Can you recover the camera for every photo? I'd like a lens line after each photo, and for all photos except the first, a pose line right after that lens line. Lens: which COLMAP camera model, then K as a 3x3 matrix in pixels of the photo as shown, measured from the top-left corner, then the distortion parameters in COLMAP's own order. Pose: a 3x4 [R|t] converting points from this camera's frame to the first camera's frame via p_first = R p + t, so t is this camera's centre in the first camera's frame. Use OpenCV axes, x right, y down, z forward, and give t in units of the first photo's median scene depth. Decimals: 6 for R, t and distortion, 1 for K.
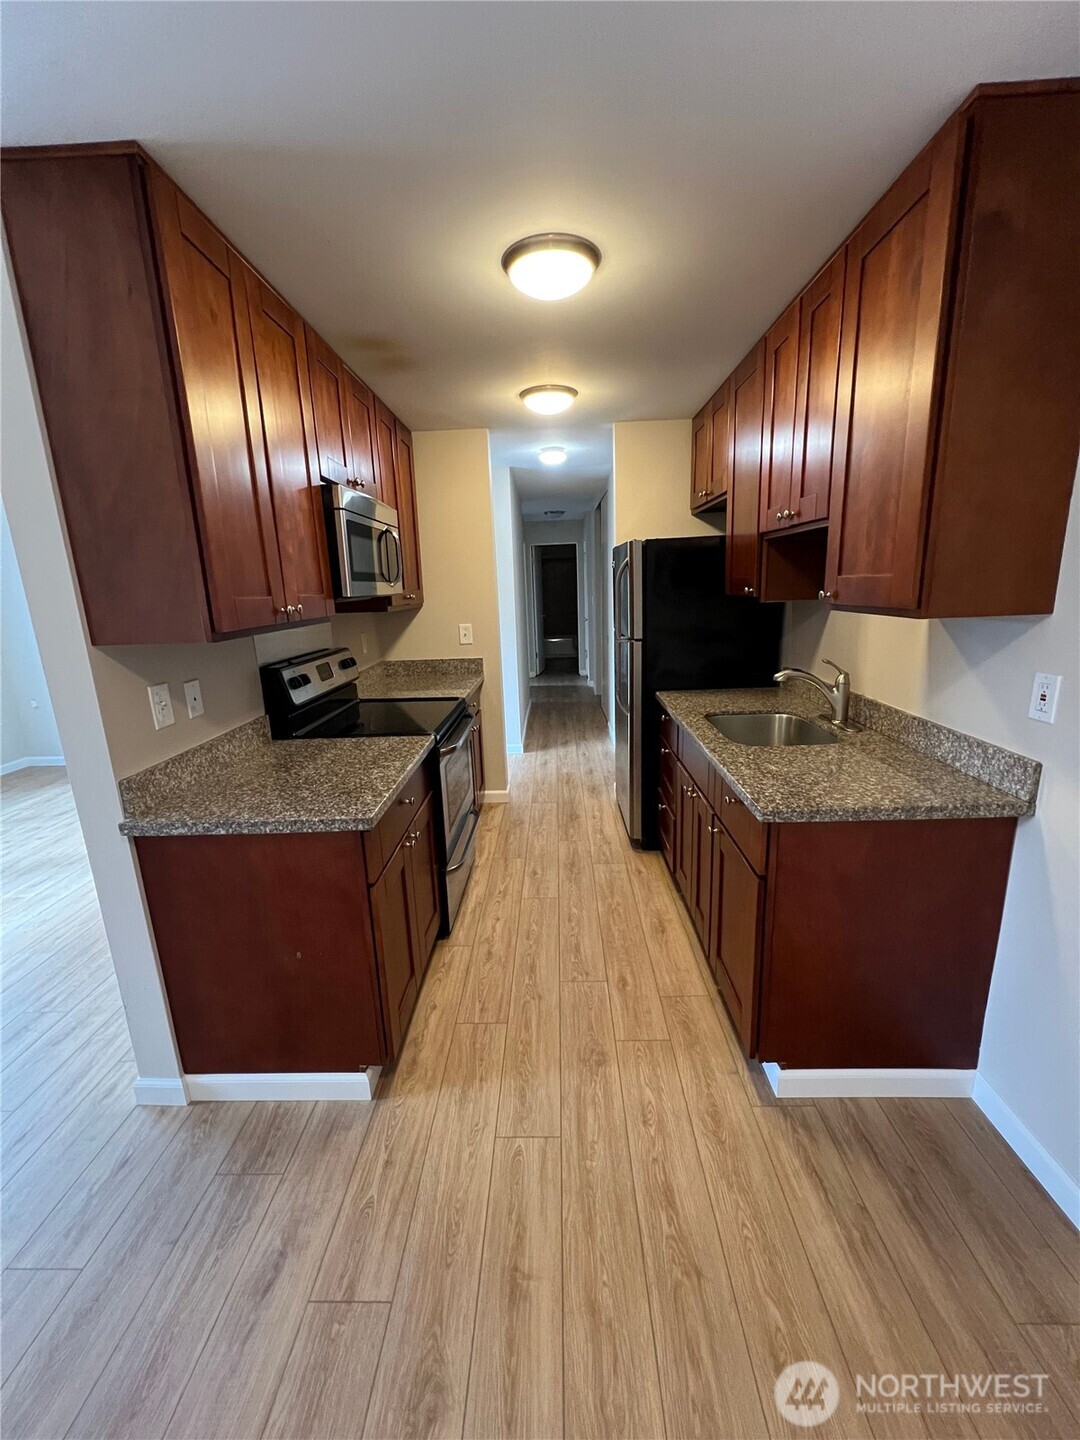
lens RADIAL K [[572.0, 0, 540.0], [0, 572.0, 720.0], [0, 0, 1]] dist [-0.000366, -0.000270]
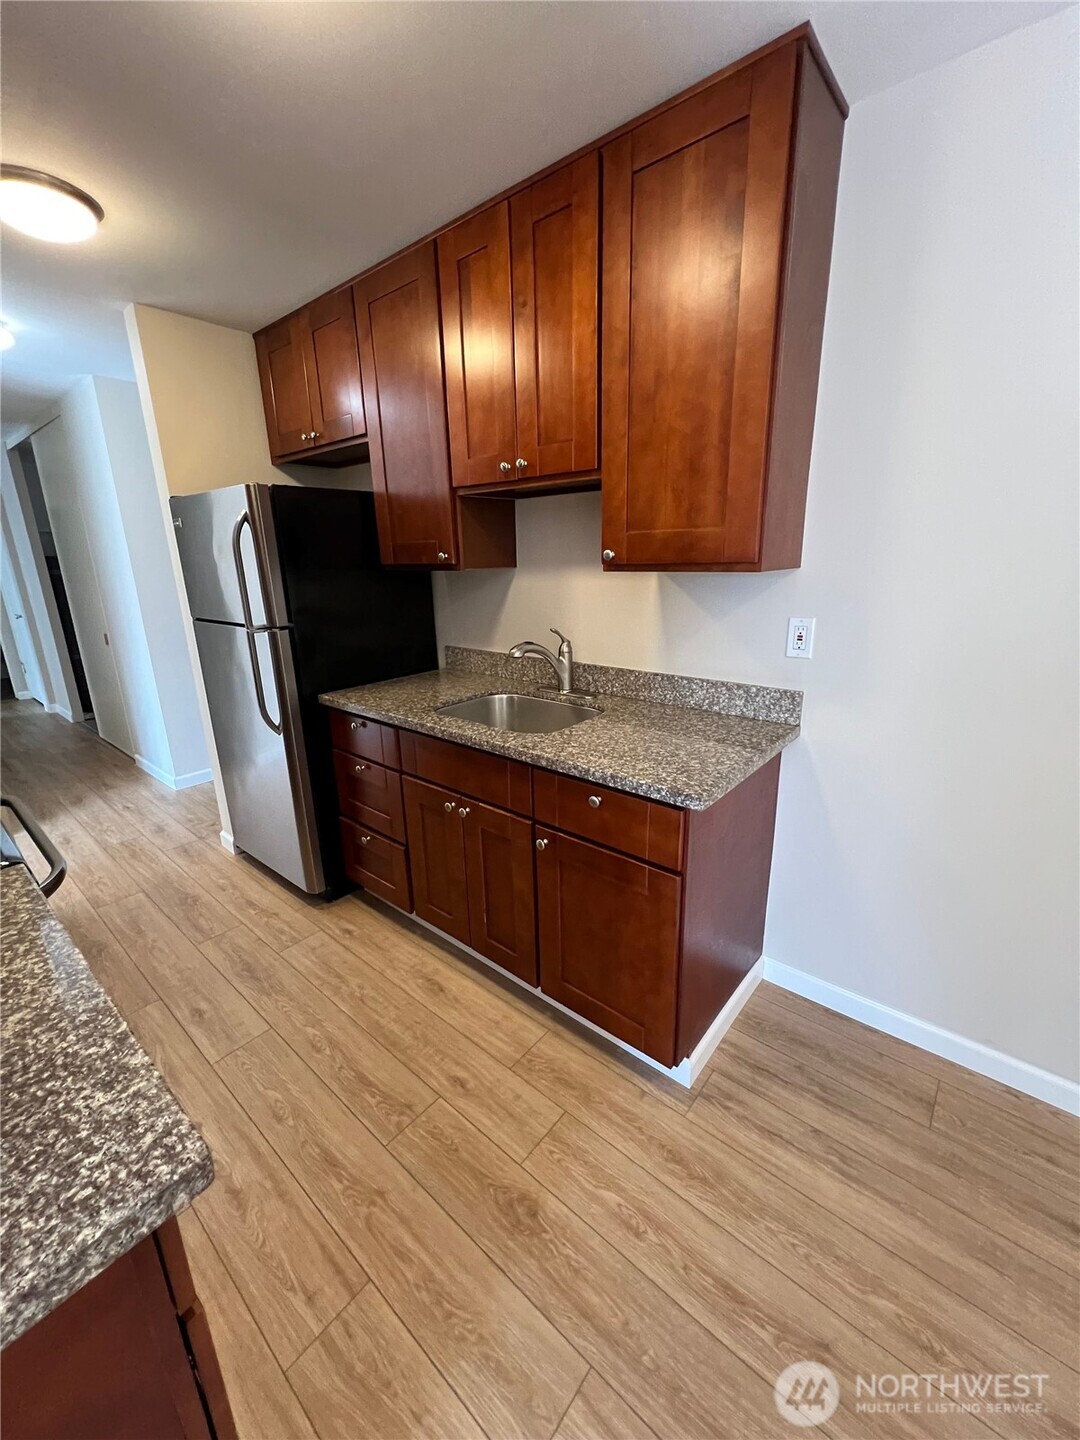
lens RADIAL K [[572.0, 0, 540.0], [0, 572.0, 720.0], [0, 0, 1]] dist [-0.000366, -0.000270]
pose [[0.626711, -0.192867, 0.755007, -0.314367], [0.179274, 0.978583, 0.101170, -0.069718], [-0.758350, 0.071949, 0.647865, 0.498617]]
